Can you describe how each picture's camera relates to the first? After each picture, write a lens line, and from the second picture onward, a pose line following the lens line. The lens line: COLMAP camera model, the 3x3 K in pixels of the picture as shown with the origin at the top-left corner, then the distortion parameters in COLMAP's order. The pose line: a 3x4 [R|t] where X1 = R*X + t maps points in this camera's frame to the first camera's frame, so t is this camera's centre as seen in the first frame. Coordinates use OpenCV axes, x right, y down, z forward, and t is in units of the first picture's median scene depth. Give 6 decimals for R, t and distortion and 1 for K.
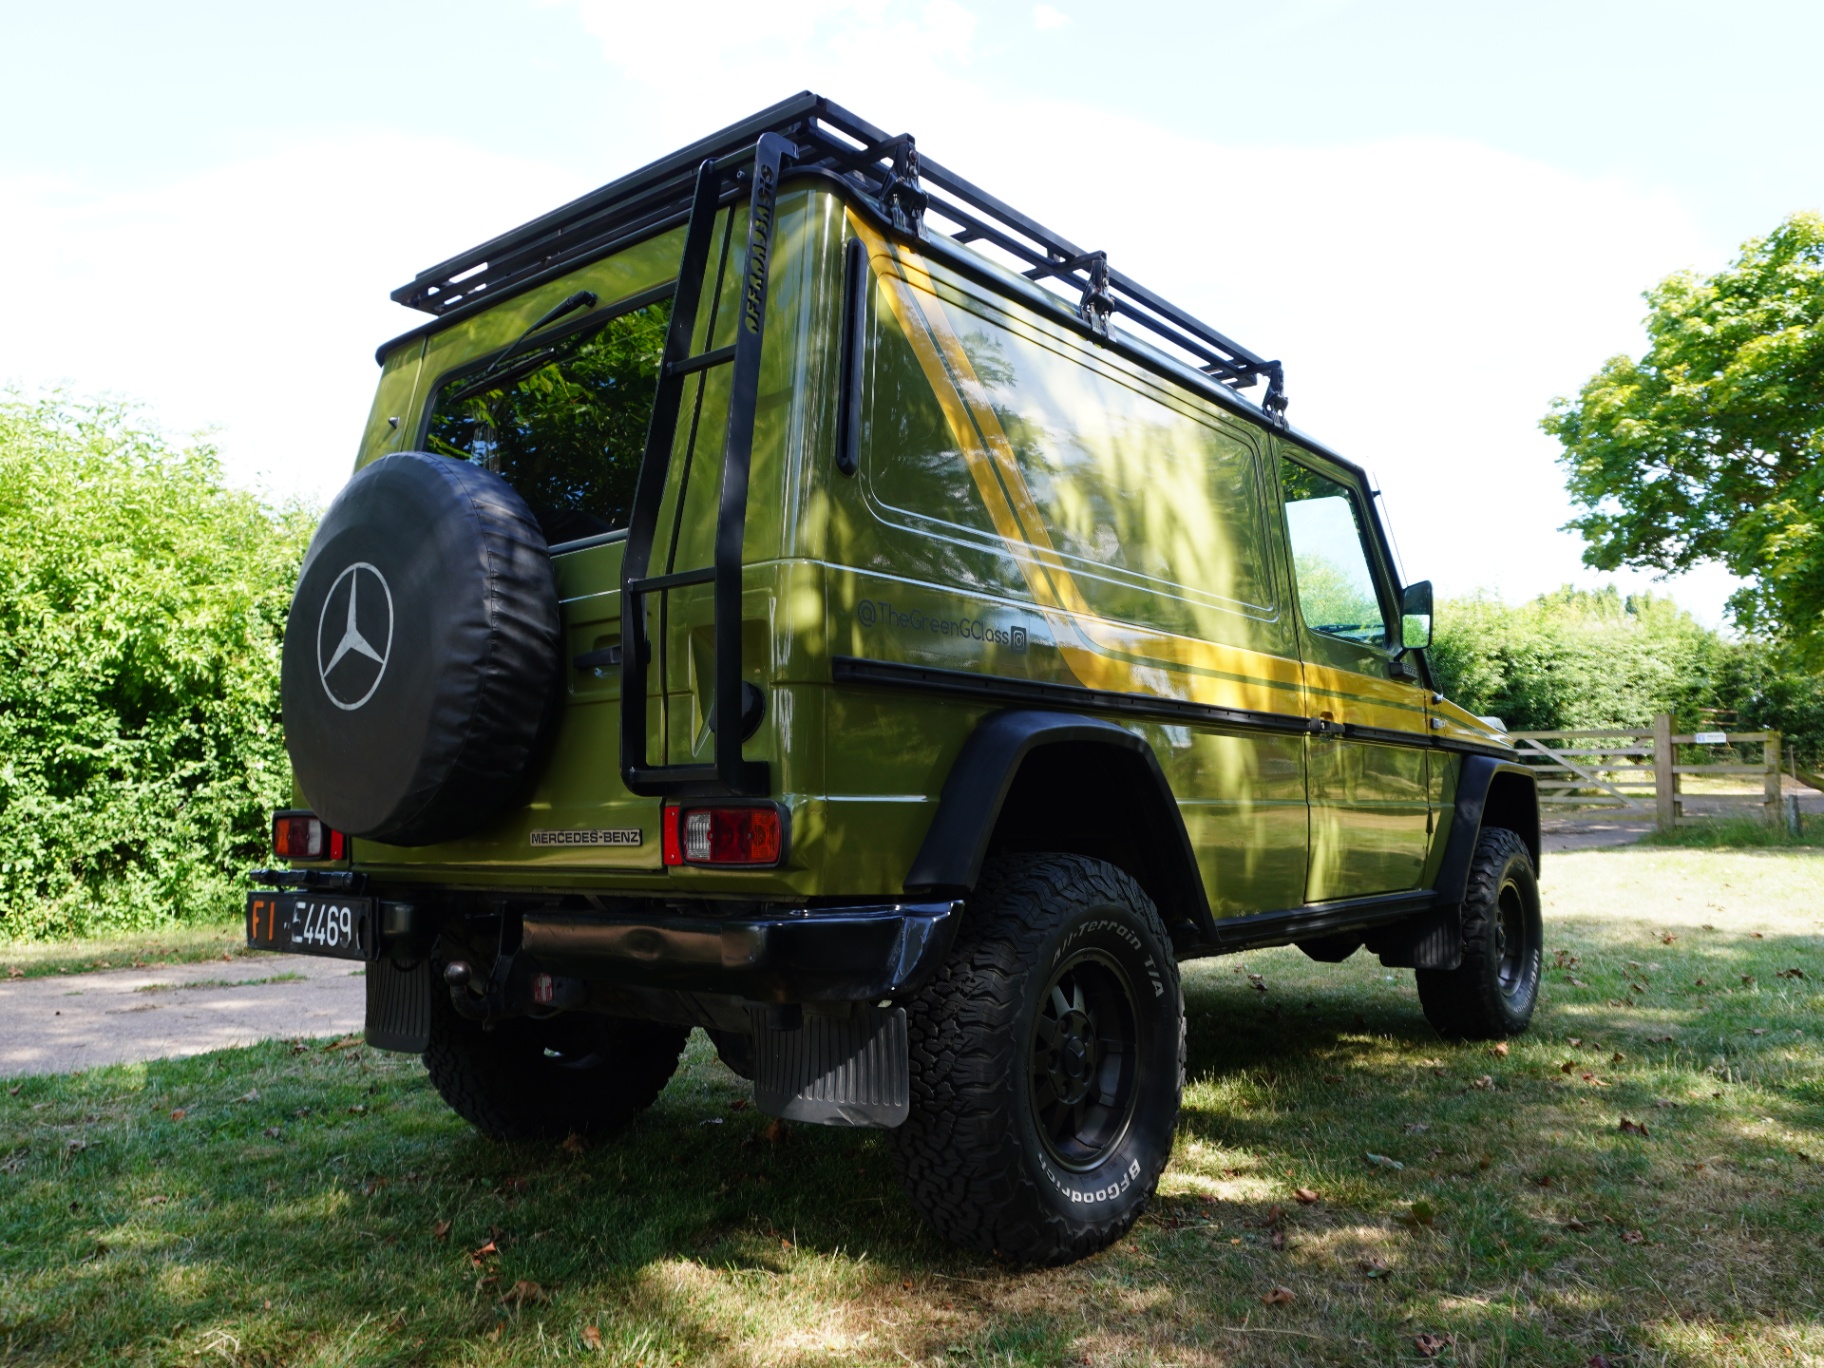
lens RADIAL K [[1400.7, 0, 915.7], [0, 1400.7, 688.0], [0, 0, 1]] dist [-0.031850, 0.004773]
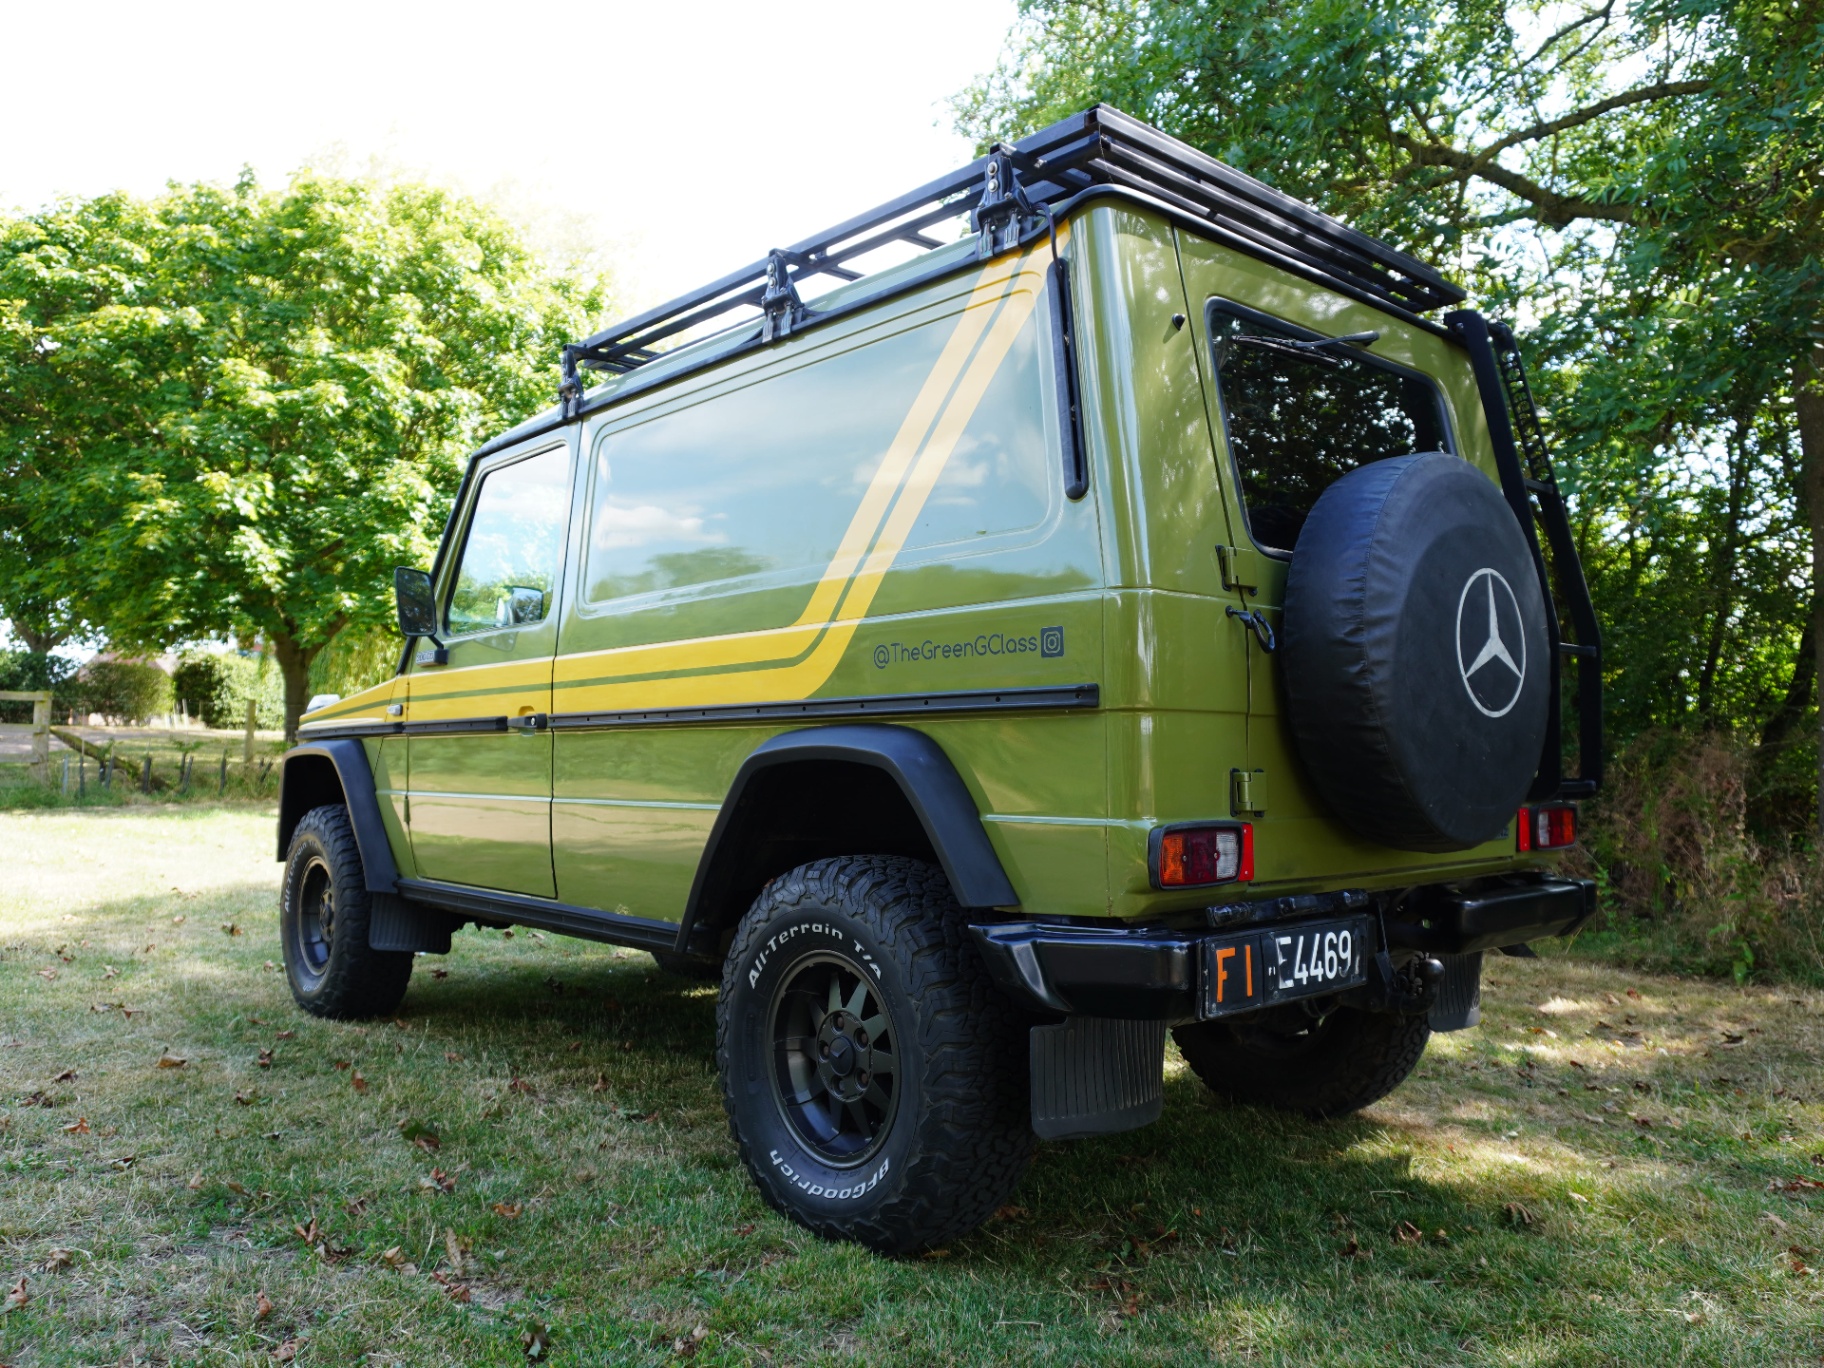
lens RADIAL K [[1400.7, 0, 915.2], [0, 1400.7, 679.5], [0, 0, 1]] dist [-0.031850, 0.004773]
pose [[0.151218, 0.066000, 0.986295, -1.284447], [-0.095727, 0.994057, -0.051842, 0.070873], [-0.983854, -0.086576, 0.156637, 1.111373]]
